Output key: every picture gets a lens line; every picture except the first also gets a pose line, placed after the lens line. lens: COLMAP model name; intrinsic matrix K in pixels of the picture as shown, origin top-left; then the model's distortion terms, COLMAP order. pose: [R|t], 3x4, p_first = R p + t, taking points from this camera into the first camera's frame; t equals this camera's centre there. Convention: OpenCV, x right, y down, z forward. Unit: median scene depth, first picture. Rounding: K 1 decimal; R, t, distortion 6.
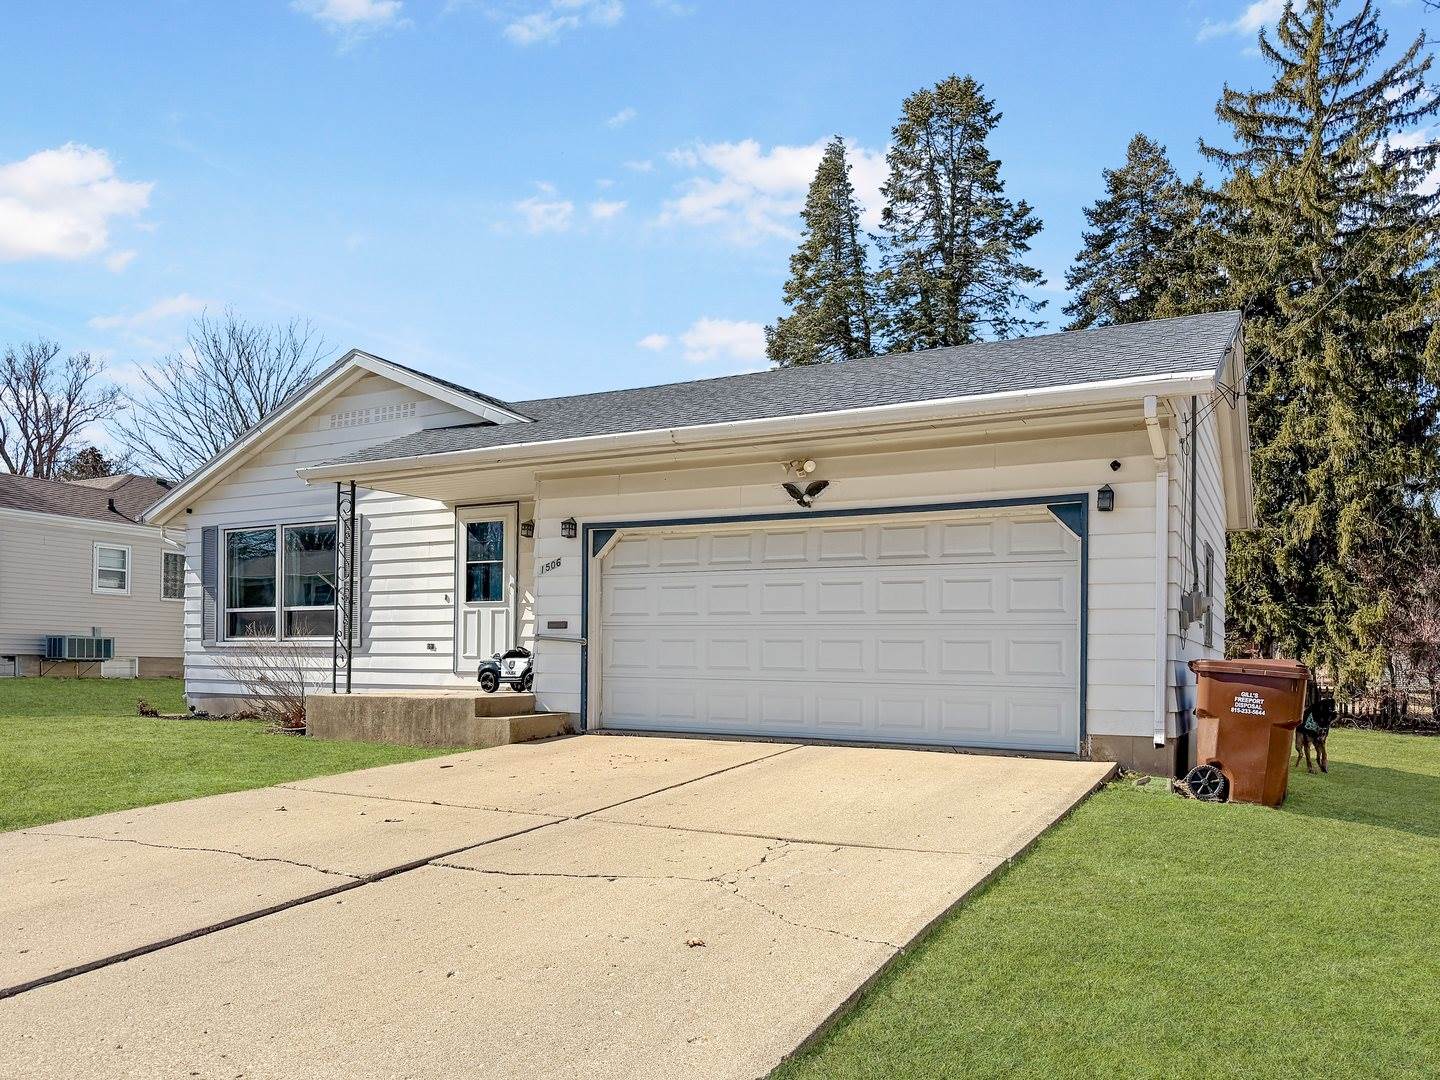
lens RADIAL K [[1012.8, 0, 719.7], [0, 1012.8, 561.1], [0, 0, 1]] dist [-0.034896, 0.047836]
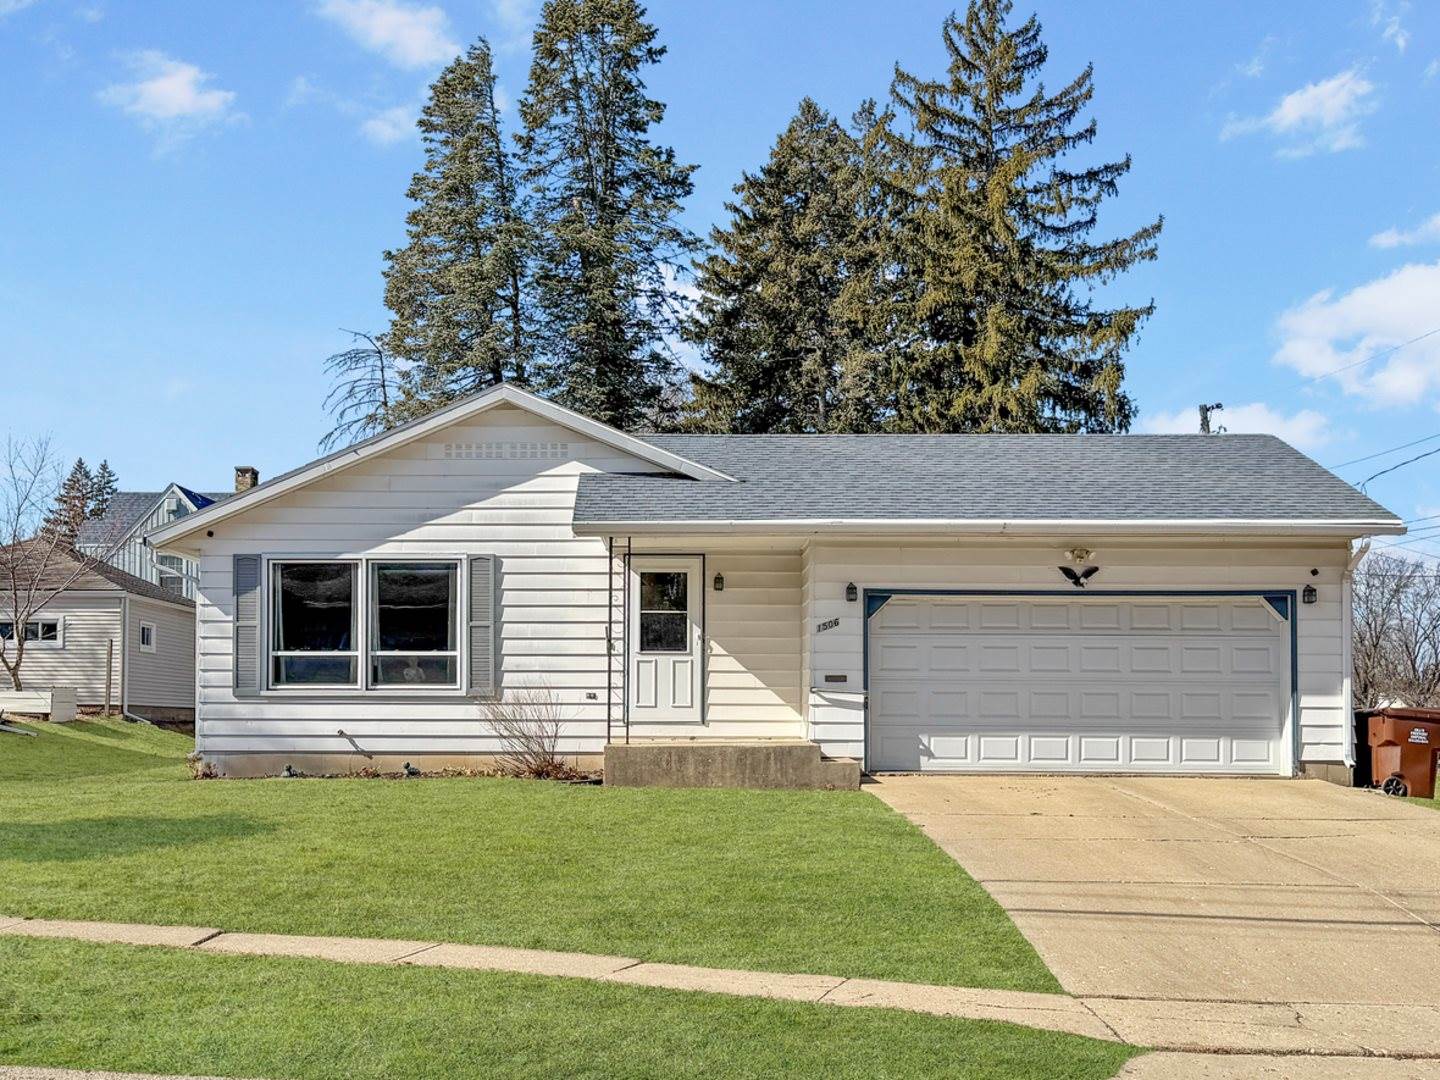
lens RADIAL K [[1341.9, 0, 720.0], [0, 1341.9, 540.0], [0, 0, 1]] dist [-0.011172, -0.028375]
pose [[0.914033, 0.042563, 0.403400, -0.713947], [-0.035178, 0.999051, -0.025702, -0.037993], [-0.404111, 0.009302, 0.914663, -0.245912]]
